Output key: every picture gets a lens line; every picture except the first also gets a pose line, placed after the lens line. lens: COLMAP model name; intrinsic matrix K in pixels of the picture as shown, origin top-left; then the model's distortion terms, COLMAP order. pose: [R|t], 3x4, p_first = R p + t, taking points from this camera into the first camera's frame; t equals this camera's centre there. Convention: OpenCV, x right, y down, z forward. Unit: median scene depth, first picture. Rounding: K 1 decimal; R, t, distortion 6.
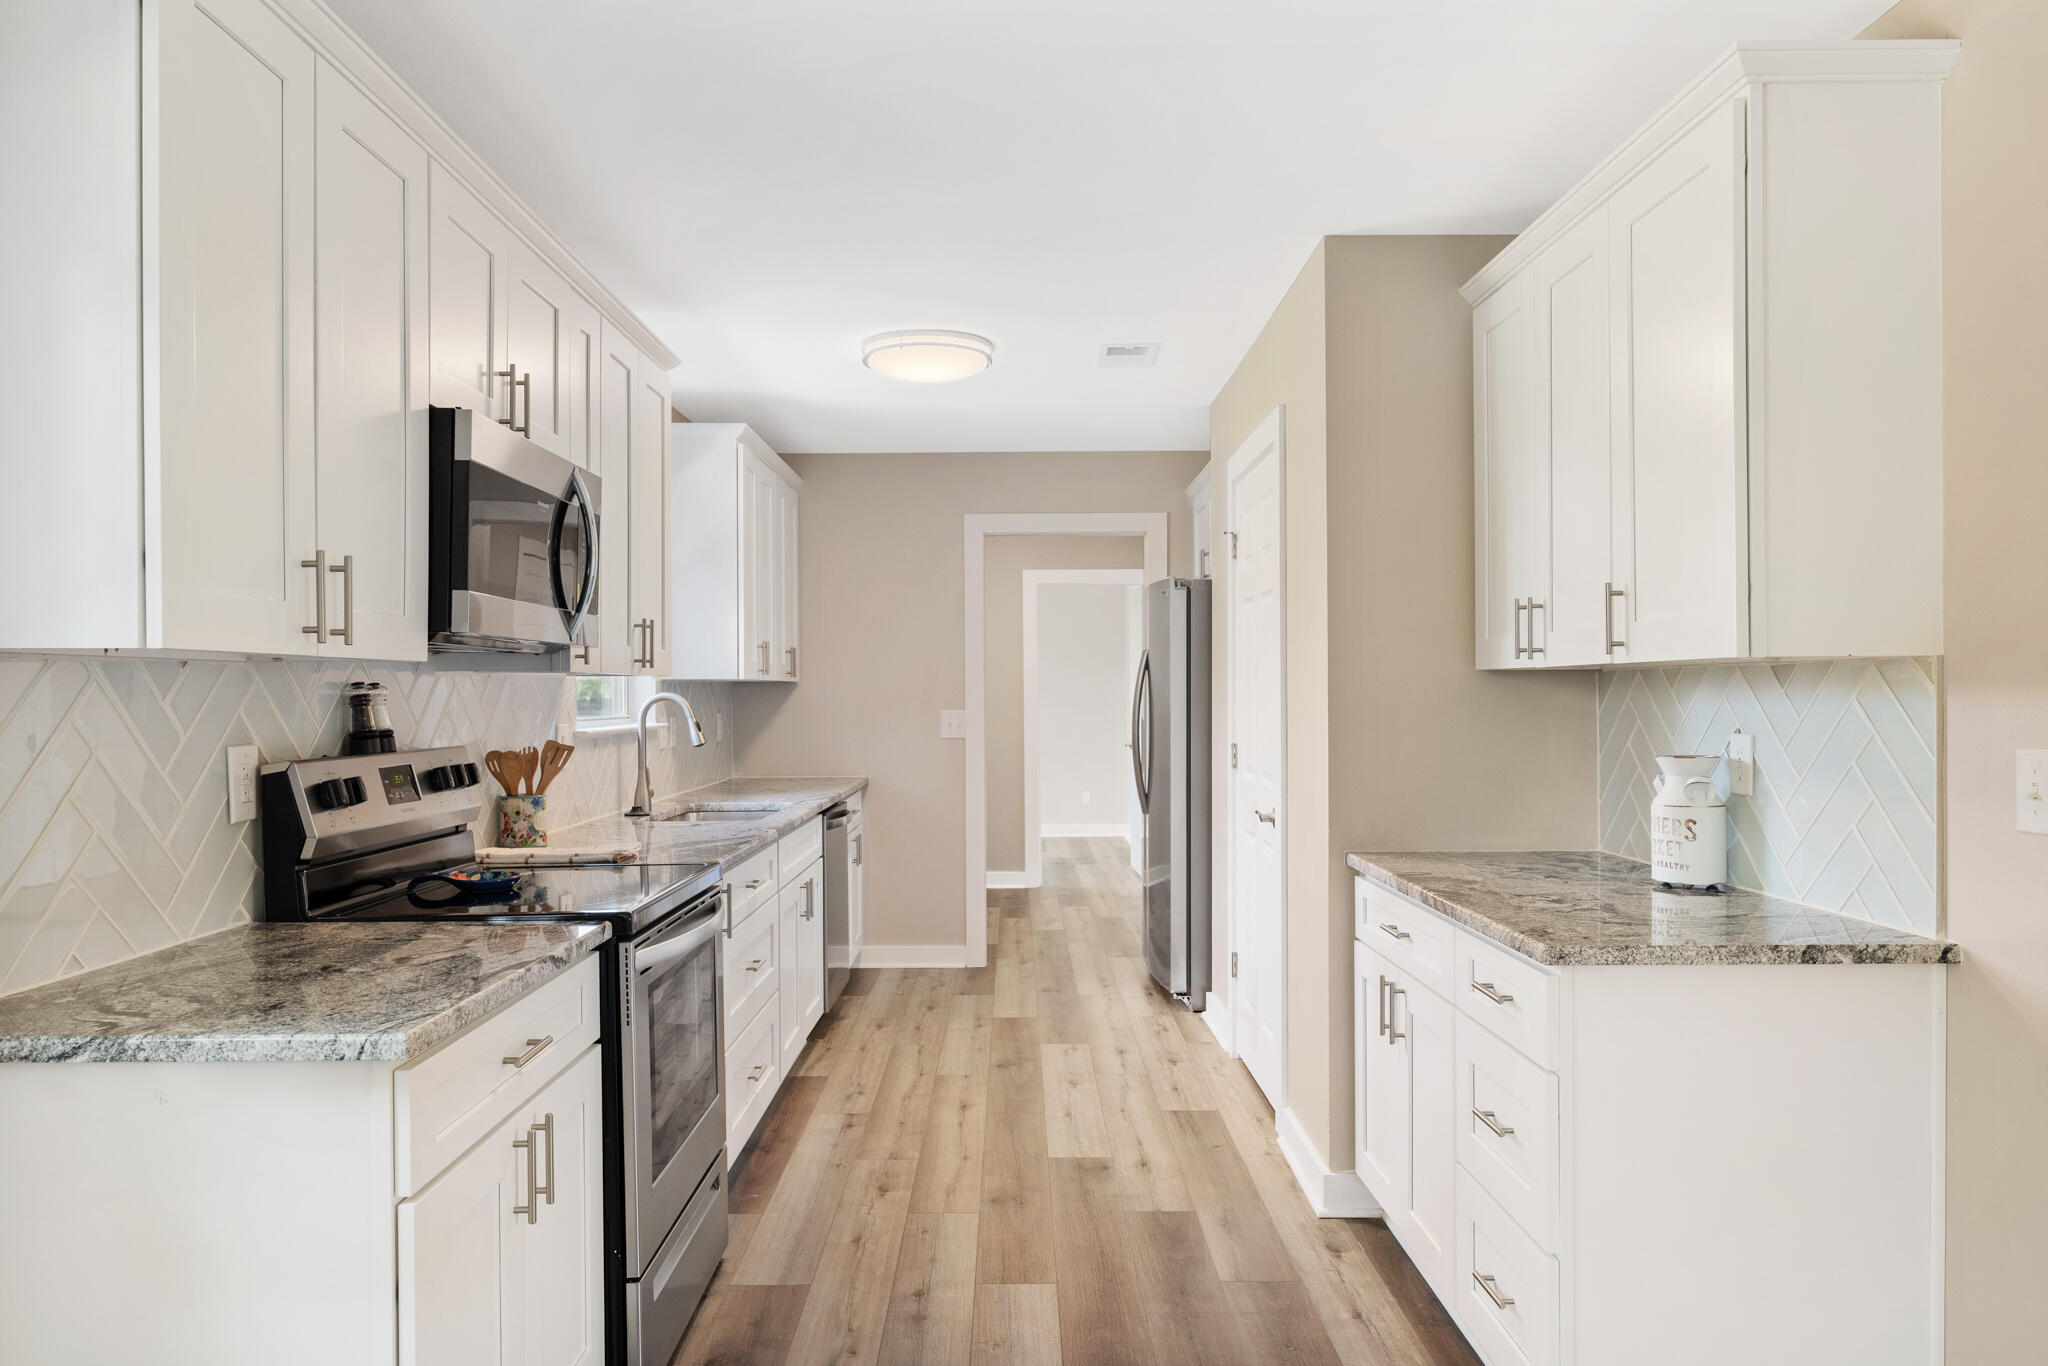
lens RADIAL K [[1349.9, 0, 1016.0], [0, 1349.9, 699.3], [0, 0, 1]] dist [0.004514, -0.001603]
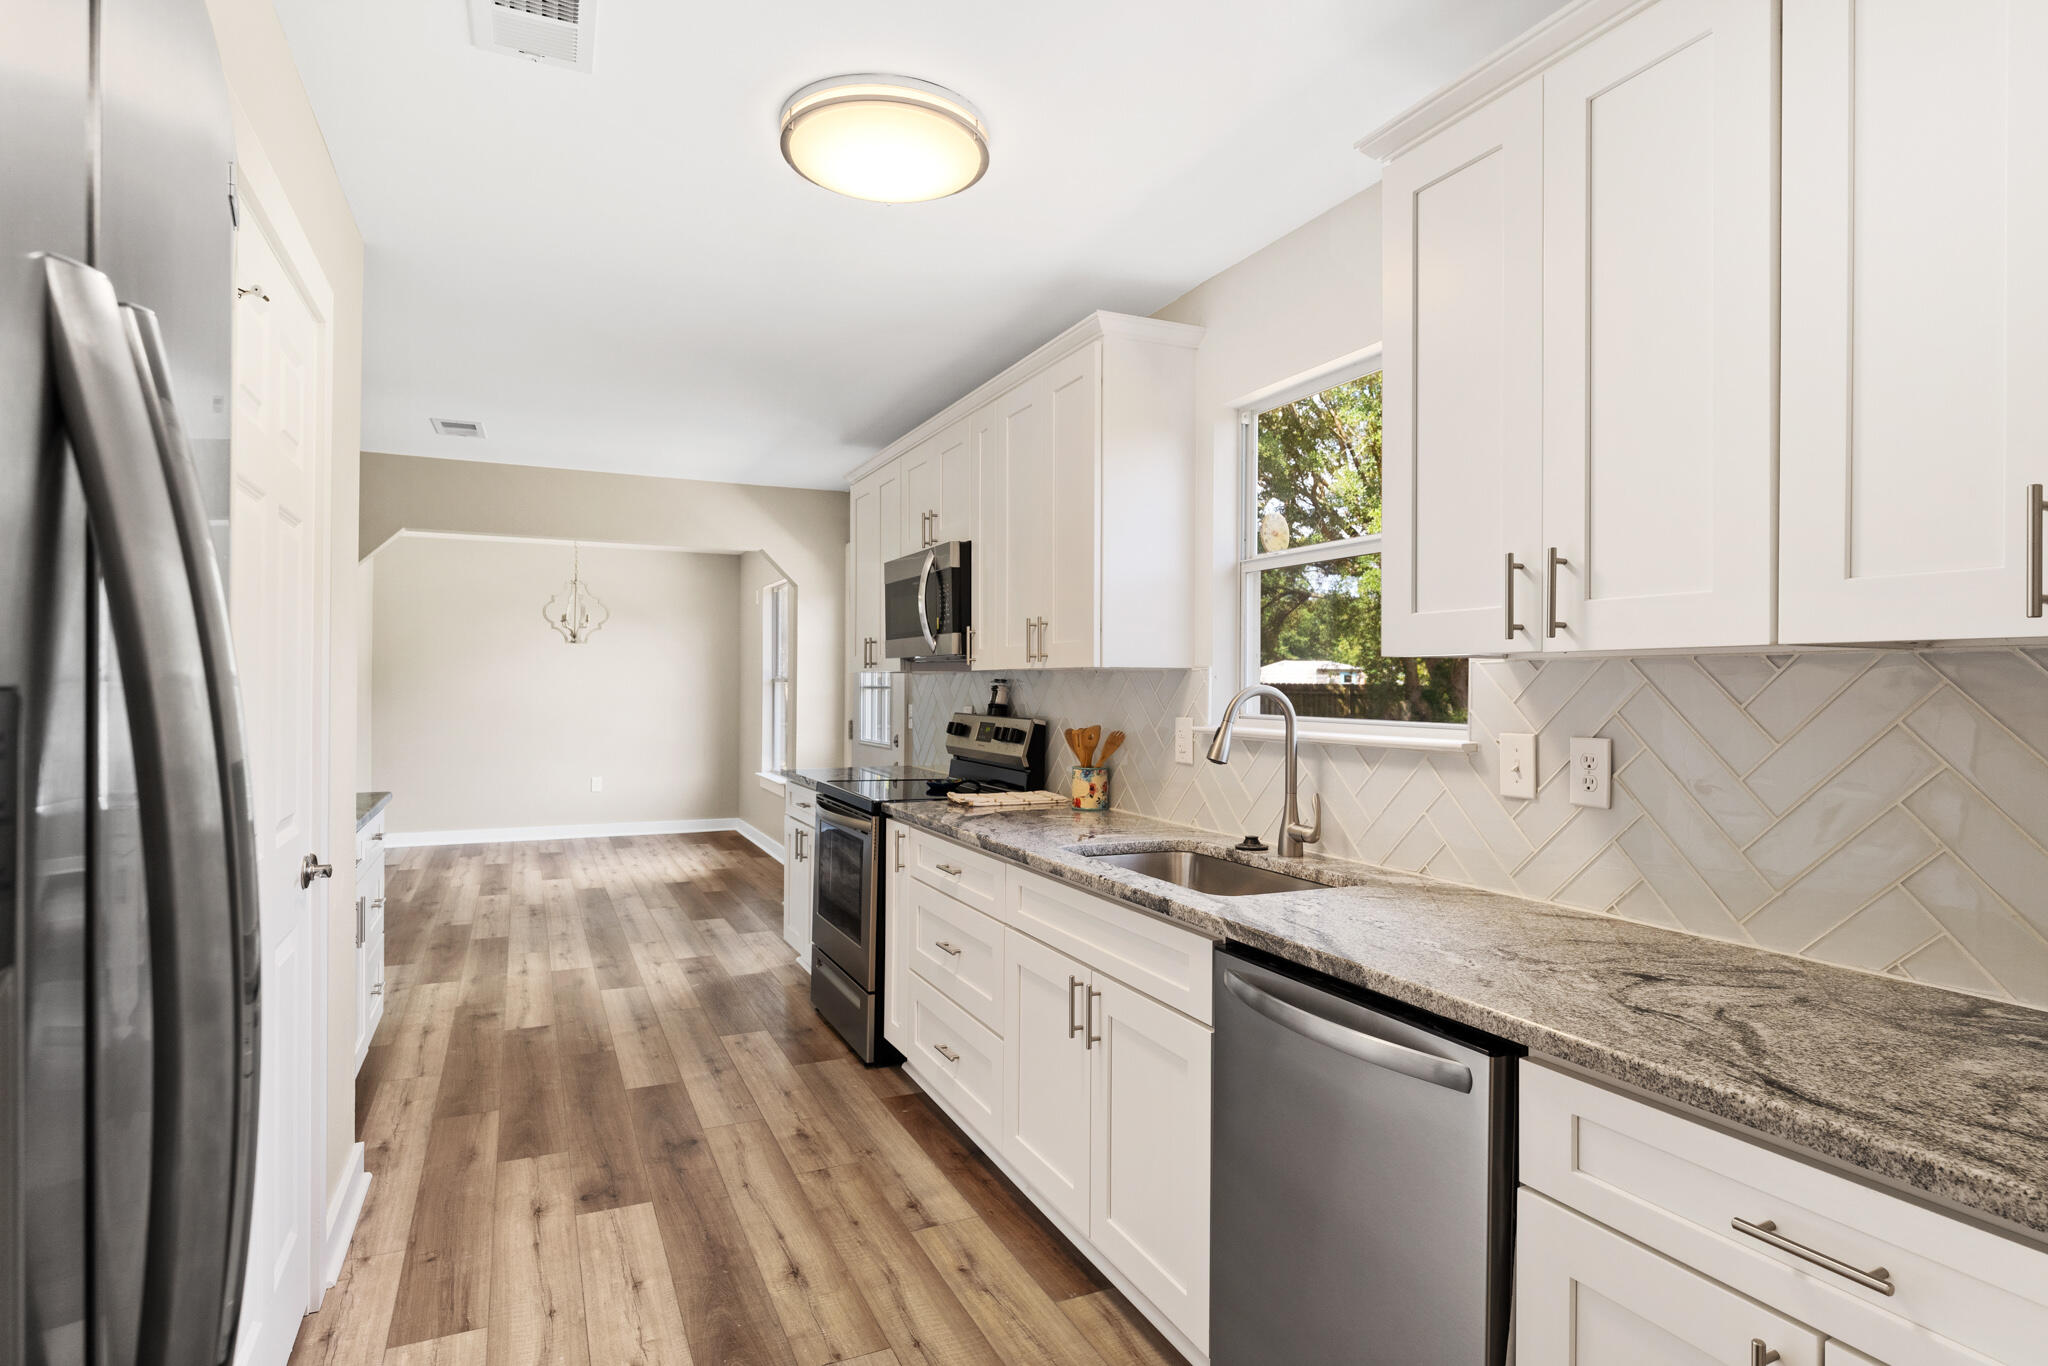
lens RADIAL K [[1062.4, 0, 1025.5], [0, 1062.4, 681.4], [0, 0, 1]] dist [-0.001640, 0.001288]
pose [[-0.904173, -0.002239, -0.427160, 0.109134], [-0.003774, 0.999989, 0.002748, -0.011883], [0.427150, 0.004097, -0.904172, 1.865834]]
